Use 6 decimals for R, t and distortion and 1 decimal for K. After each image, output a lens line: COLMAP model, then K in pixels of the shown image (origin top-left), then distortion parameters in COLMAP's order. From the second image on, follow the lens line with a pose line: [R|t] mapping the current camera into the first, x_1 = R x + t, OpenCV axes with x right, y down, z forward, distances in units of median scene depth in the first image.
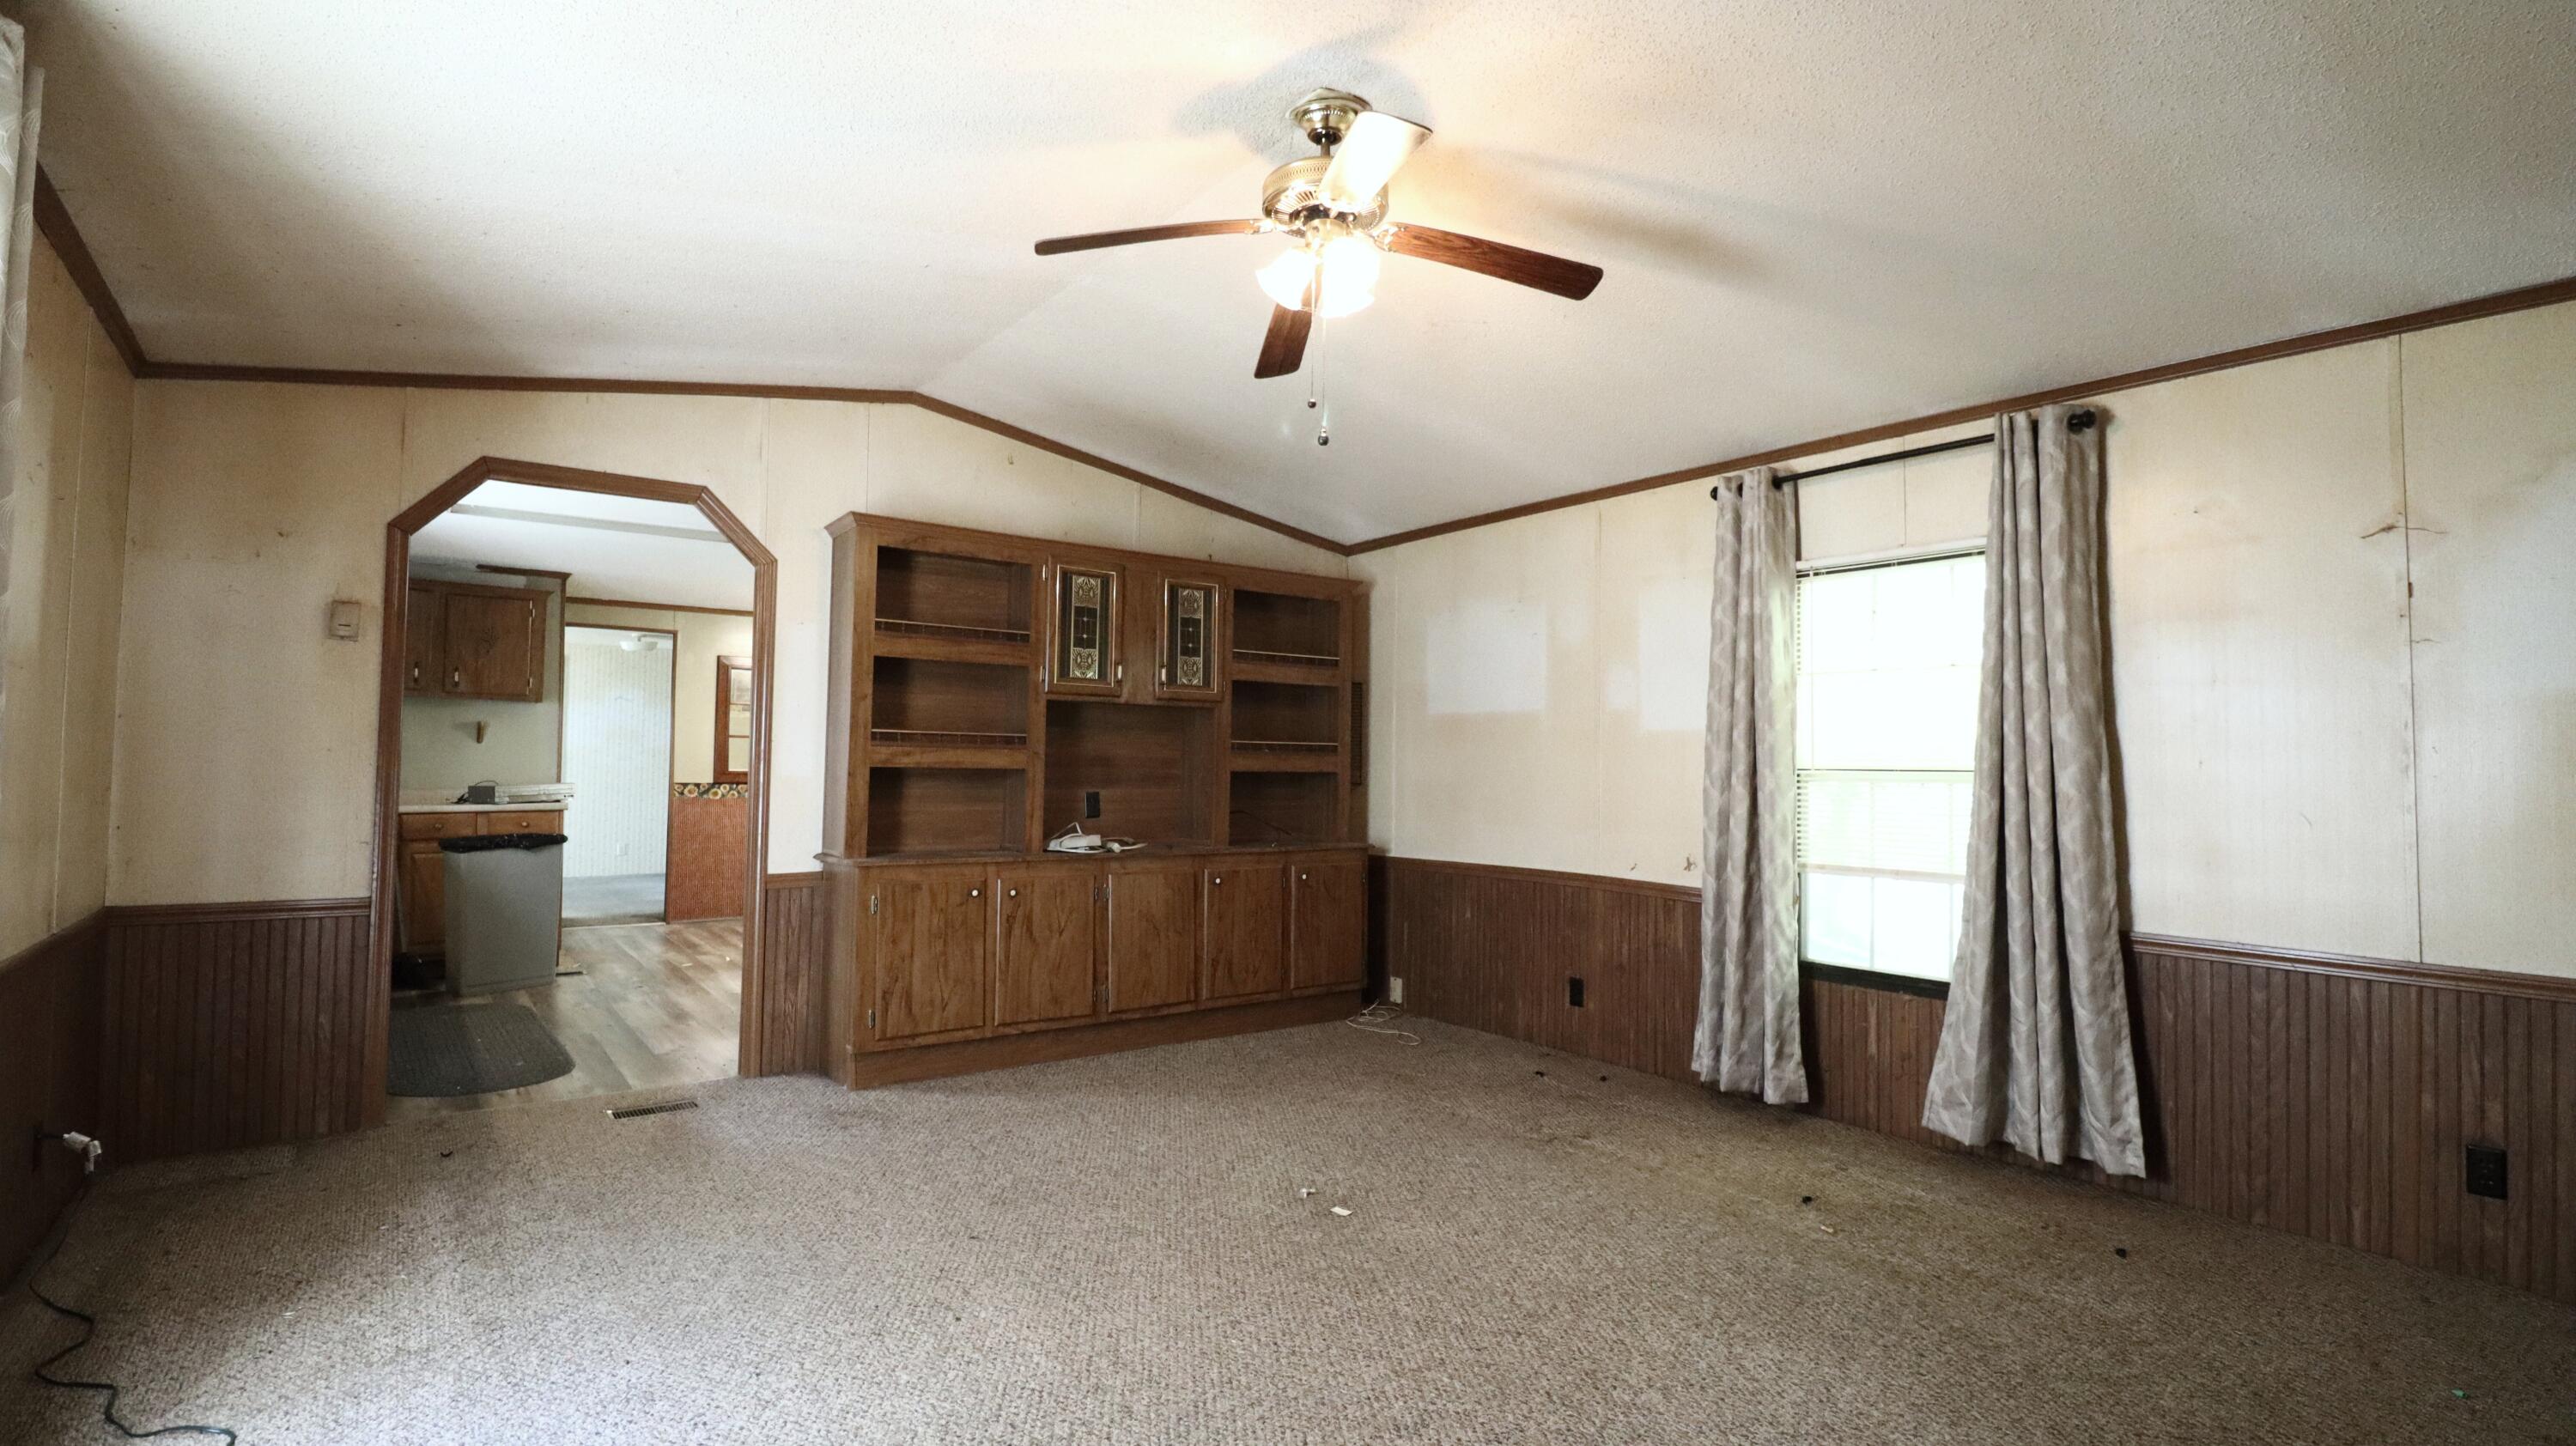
lens RADIAL K [[1185.9, 0, 1288.0], [0, 1185.9, 723.0], [0, 0, 1]] dist [0.000448, -0.000119]
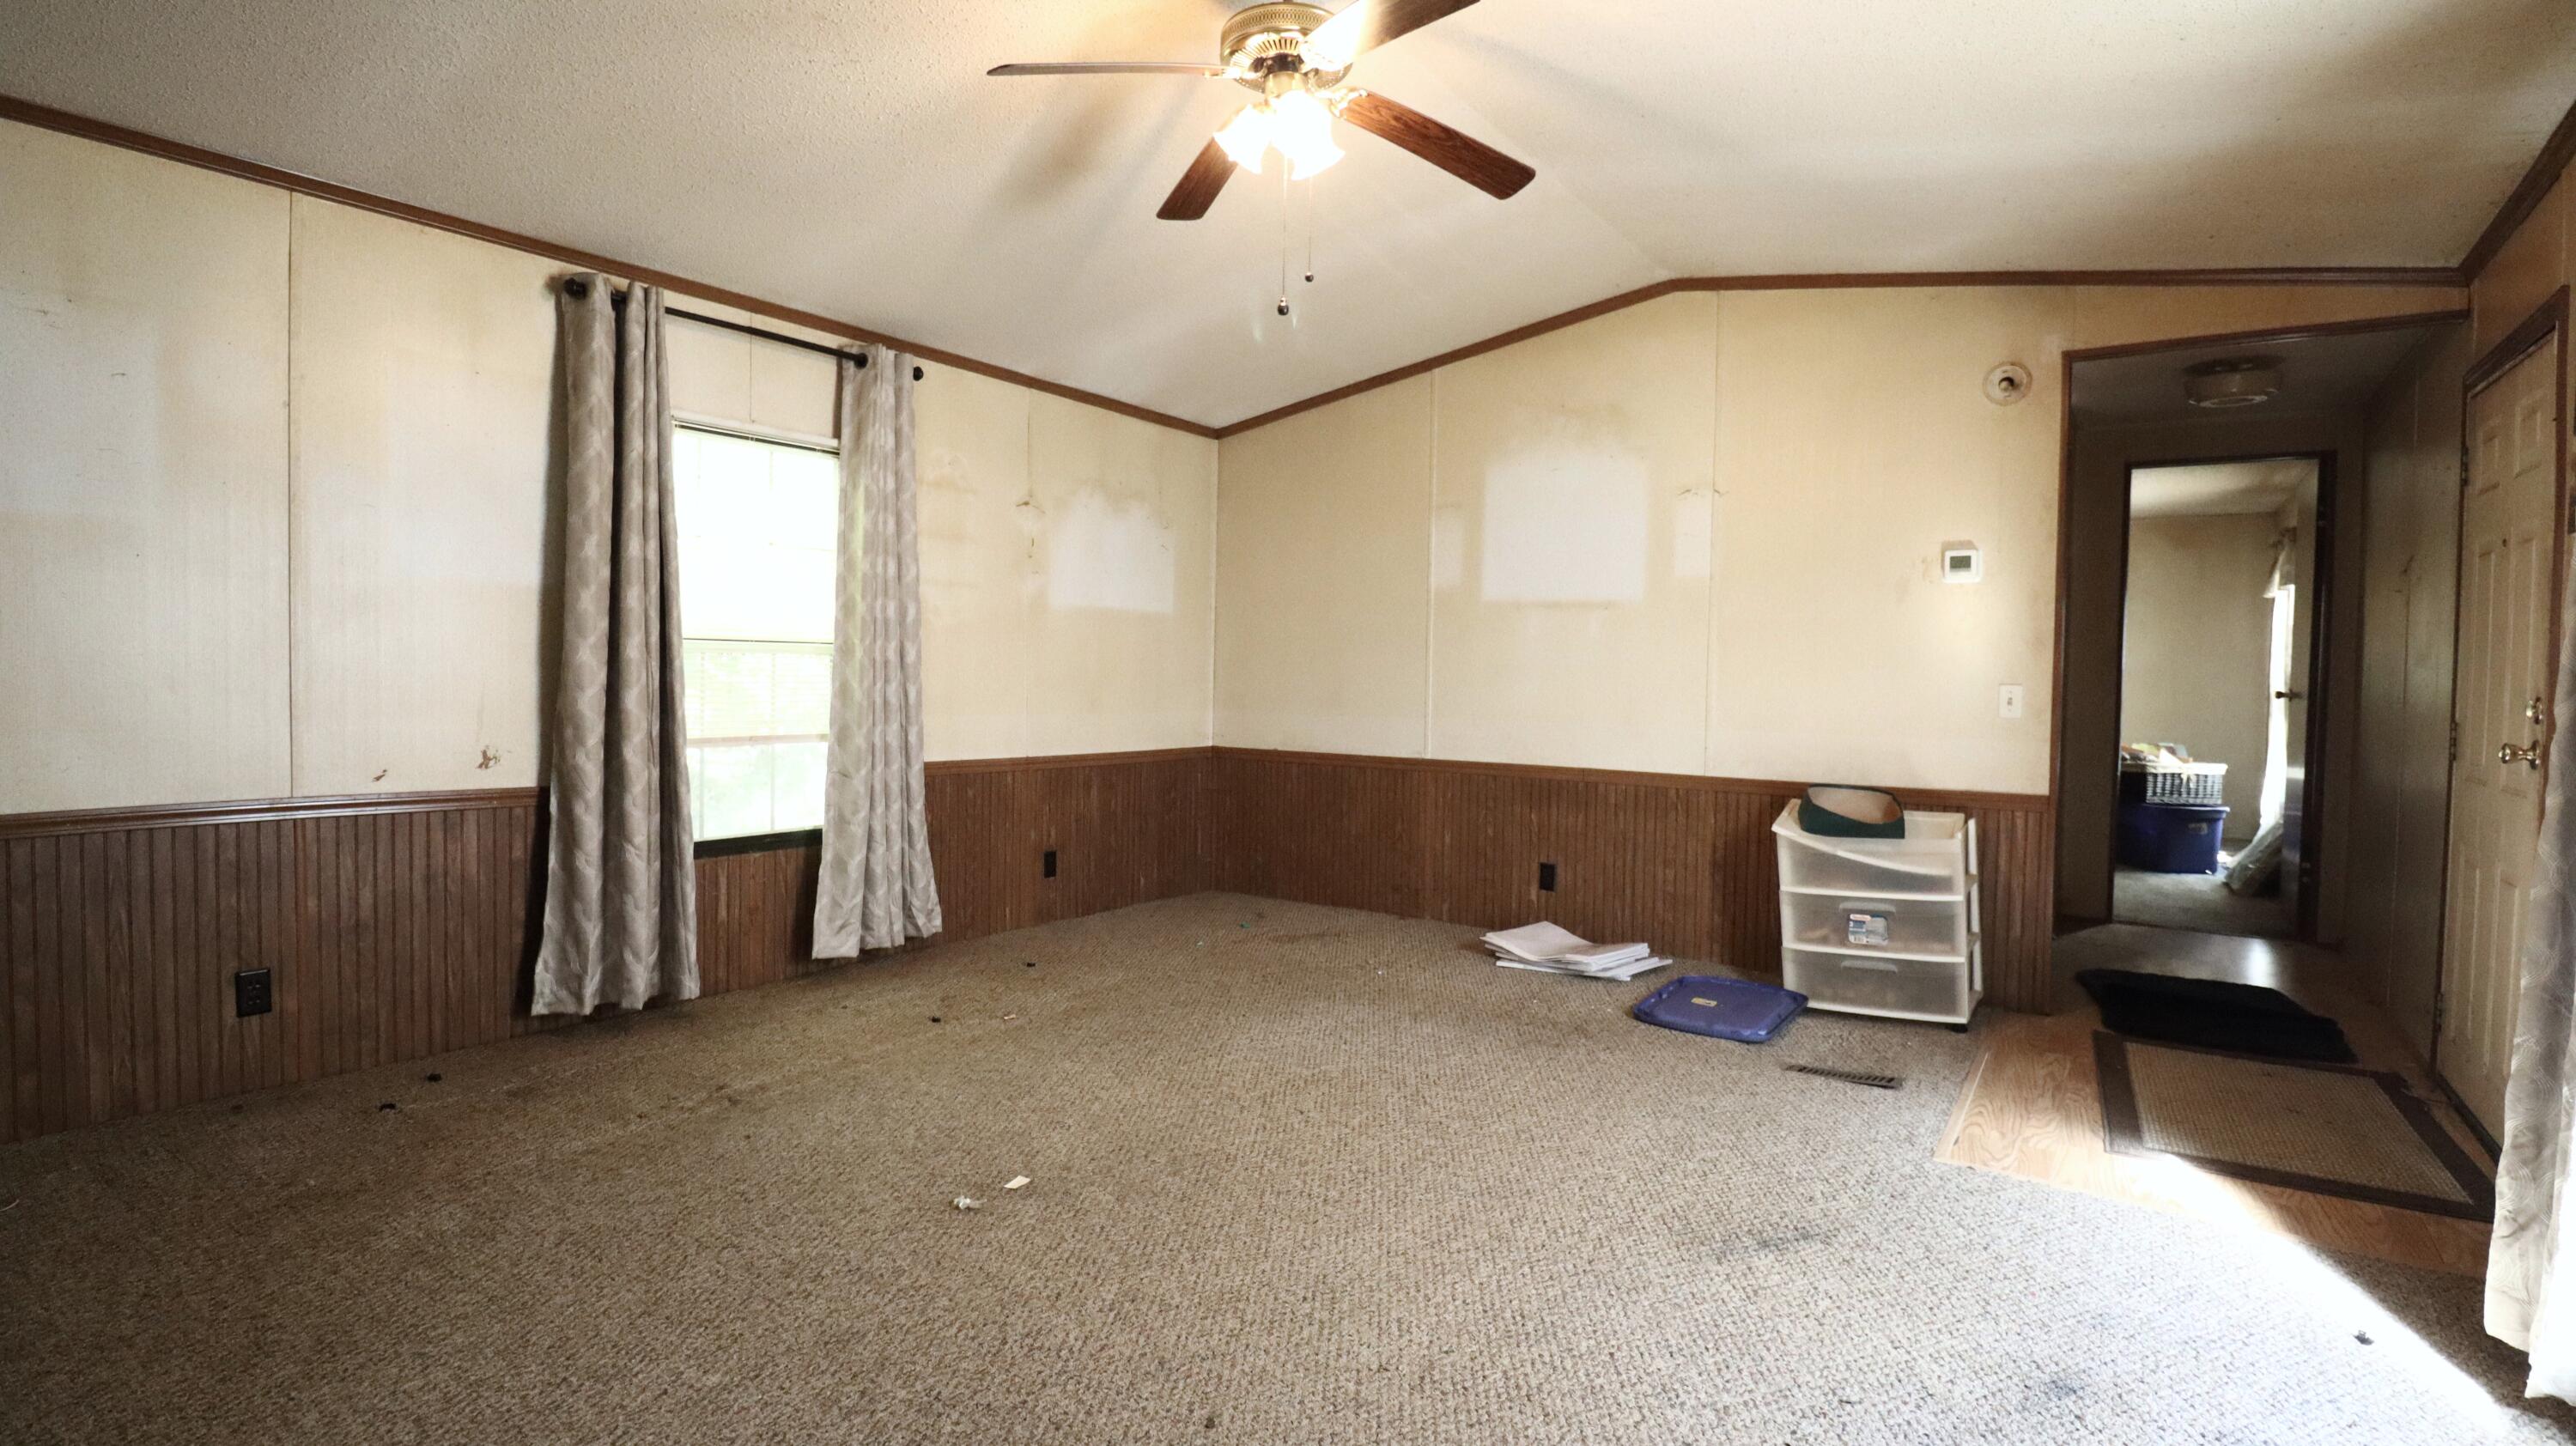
lens RADIAL K [[1185.9, 0, 1288.0], [0, 1185.9, 723.0], [0, 0, 1]] dist [0.000448, -0.000119]
pose [[-0.294977, -0.061895, 0.953498, -0.669012], [-0.061405, 0.997065, 0.045726, 0.038157], [-0.953529, -0.045062, -0.297912, 0.931227]]
